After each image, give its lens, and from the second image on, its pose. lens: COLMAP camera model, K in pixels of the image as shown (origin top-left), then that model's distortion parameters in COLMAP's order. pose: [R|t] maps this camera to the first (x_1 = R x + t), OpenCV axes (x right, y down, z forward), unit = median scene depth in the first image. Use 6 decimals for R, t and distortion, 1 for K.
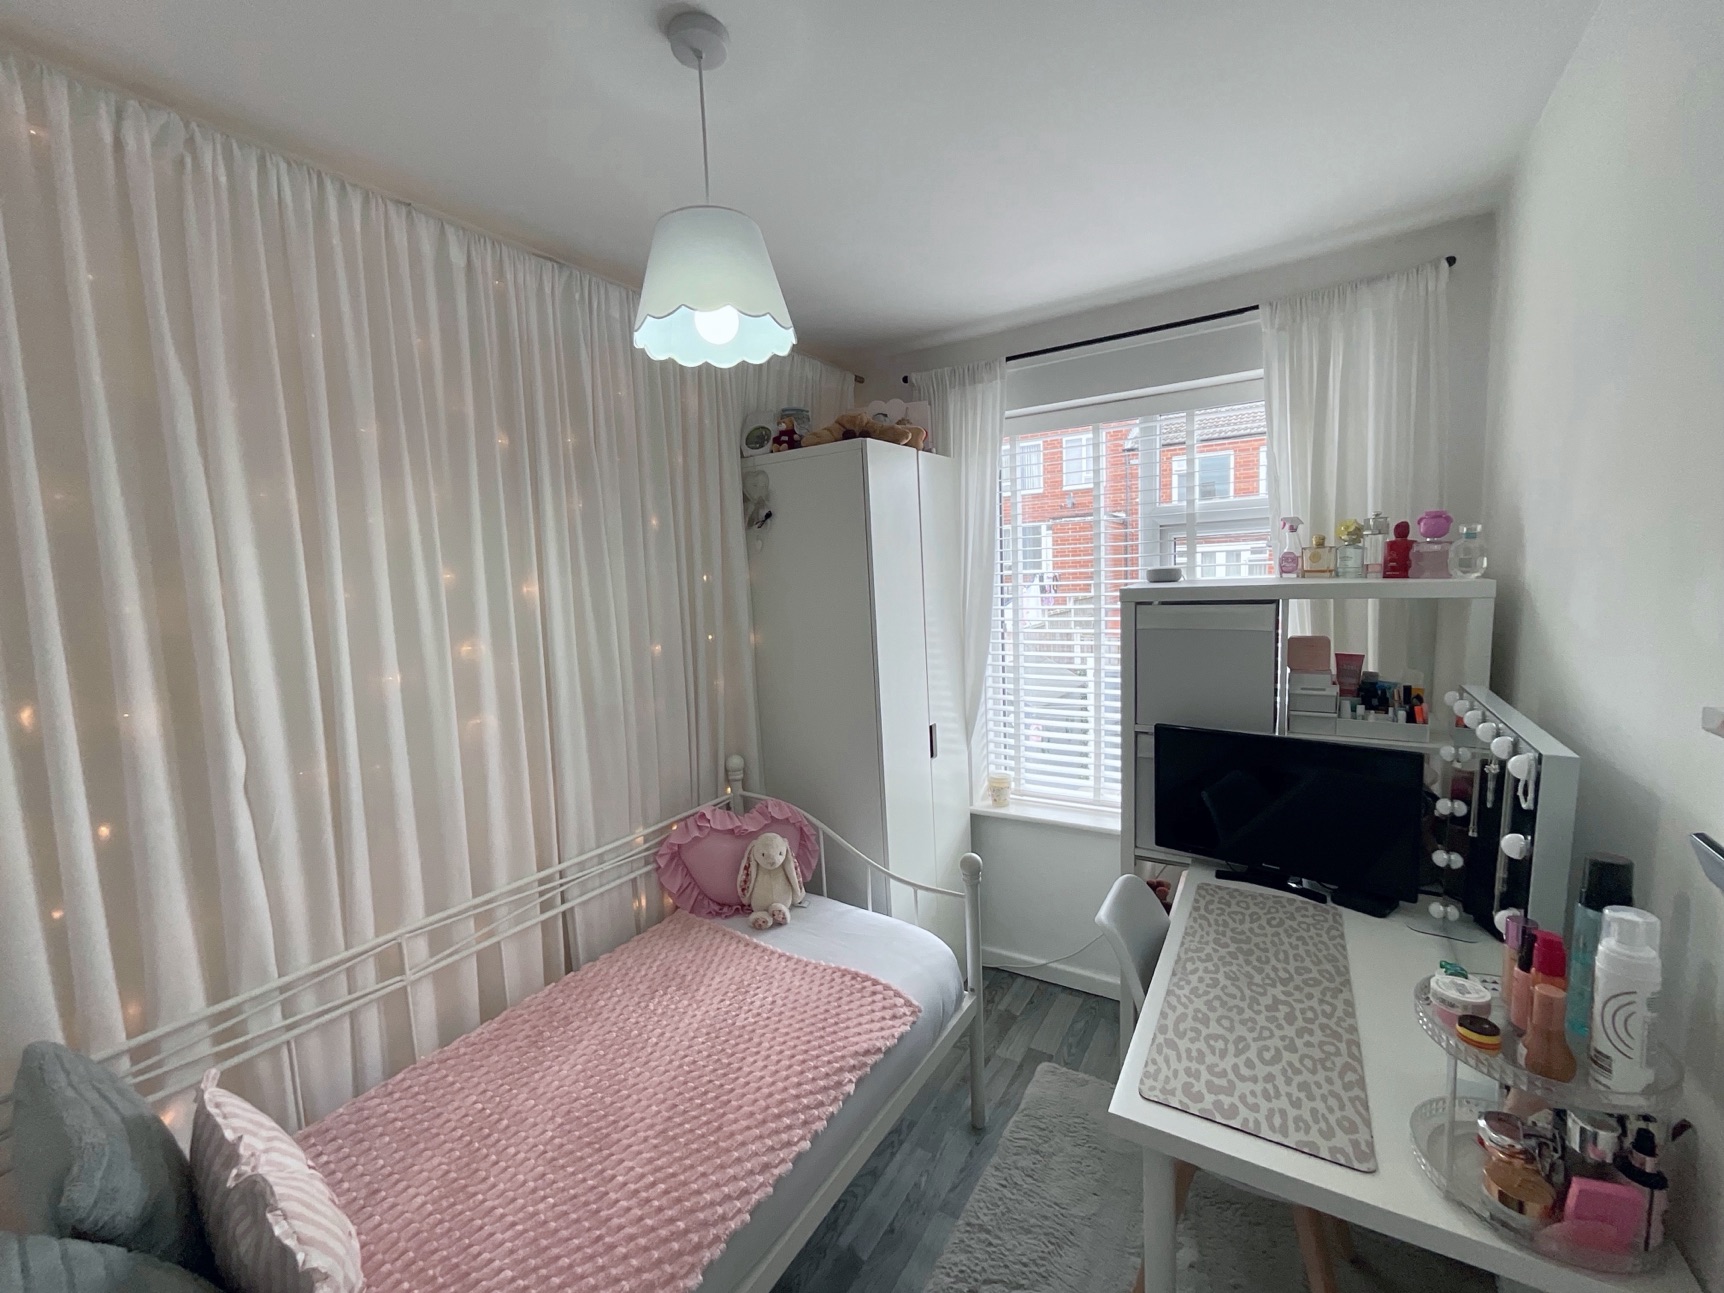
lens RADIAL K [[696.6, 0, 863.0], [0, 696.6, 645.9], [0, 0, 1]] dist [-0.006662, 0.002715]
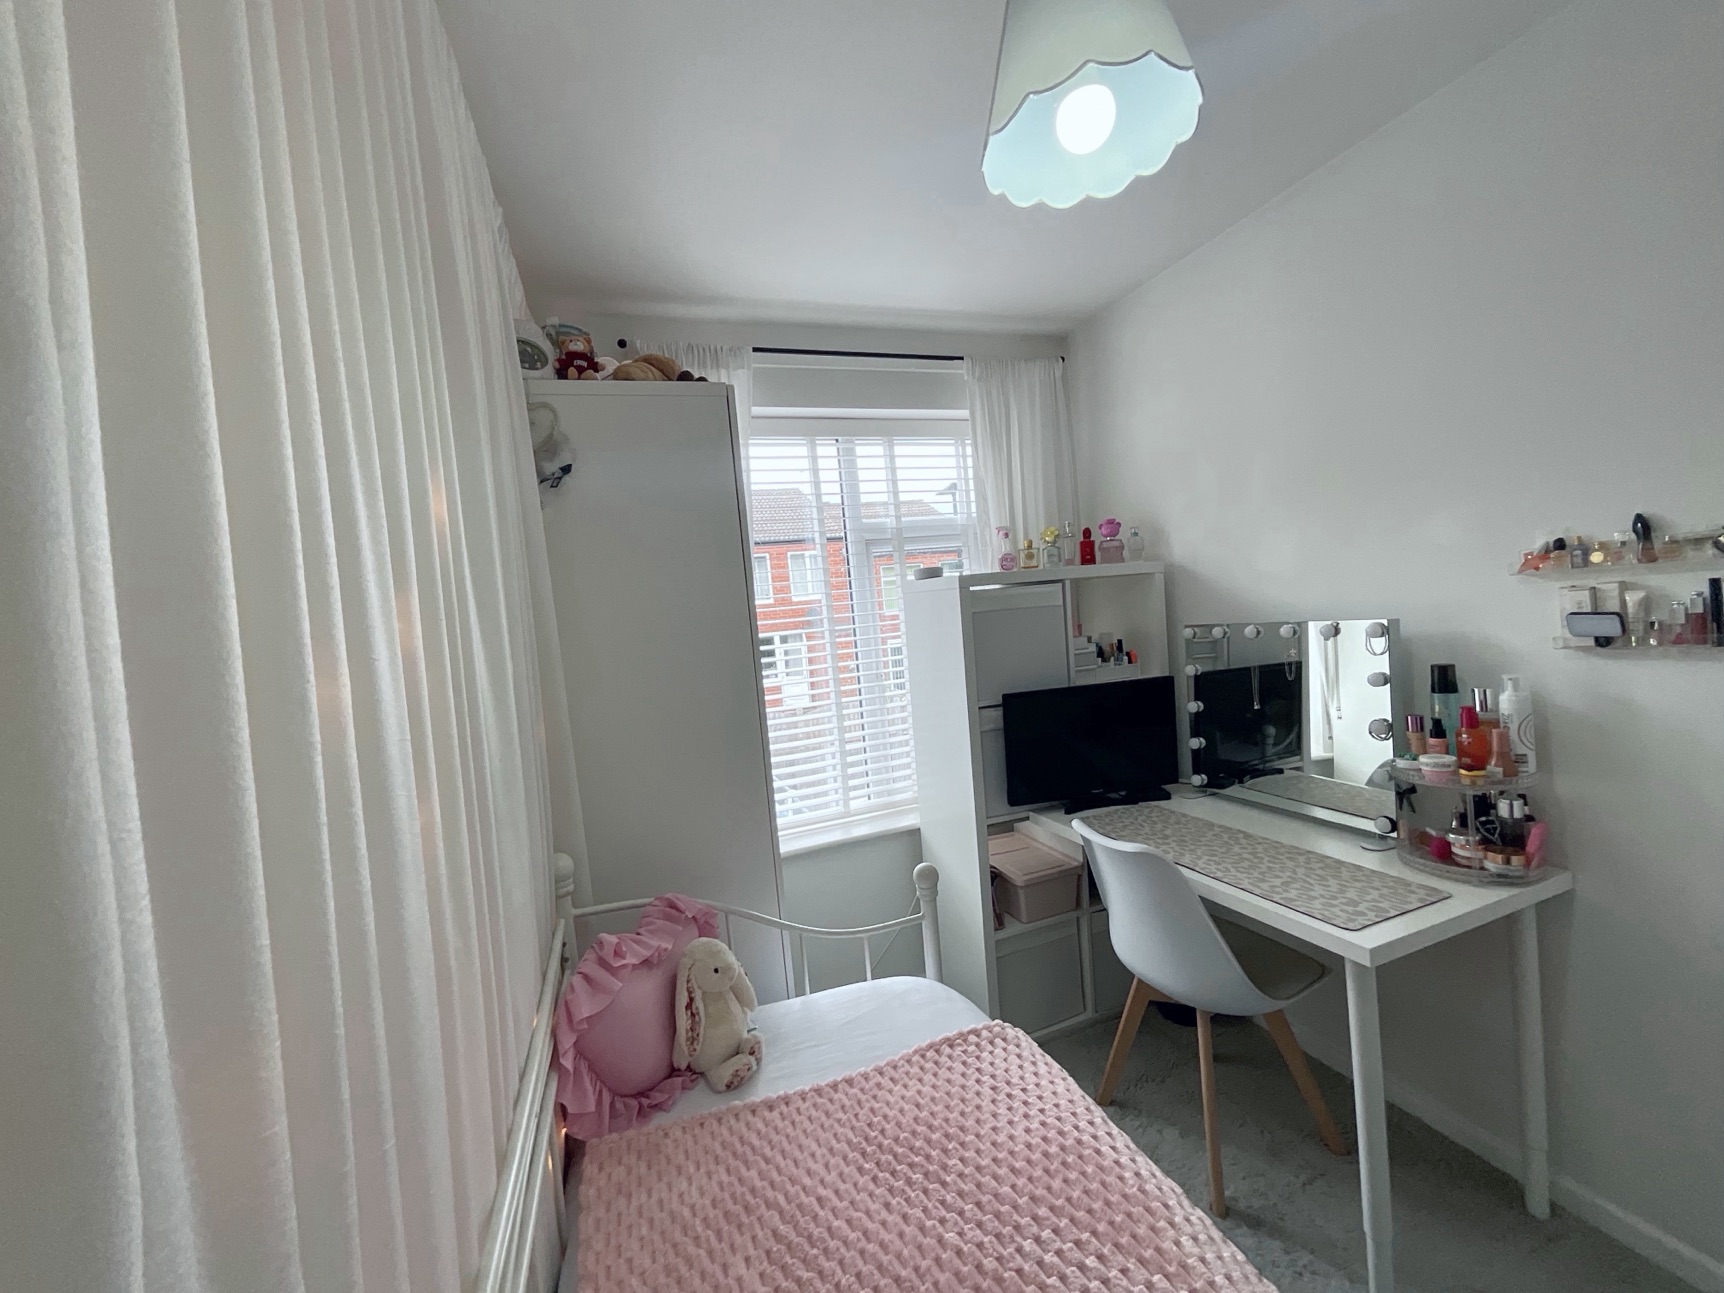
lens RADIAL K [[696.6, 0, 863.3], [0, 696.6, 651.0], [0, 0, 1]] dist [-0.006662, 0.002715]
pose [[0.617571, -0.059561, 0.784256, -0.615080], [0.147438, 0.988219, -0.041050, 0.058927], [-0.772572, 0.140981, 0.619077, 0.504857]]
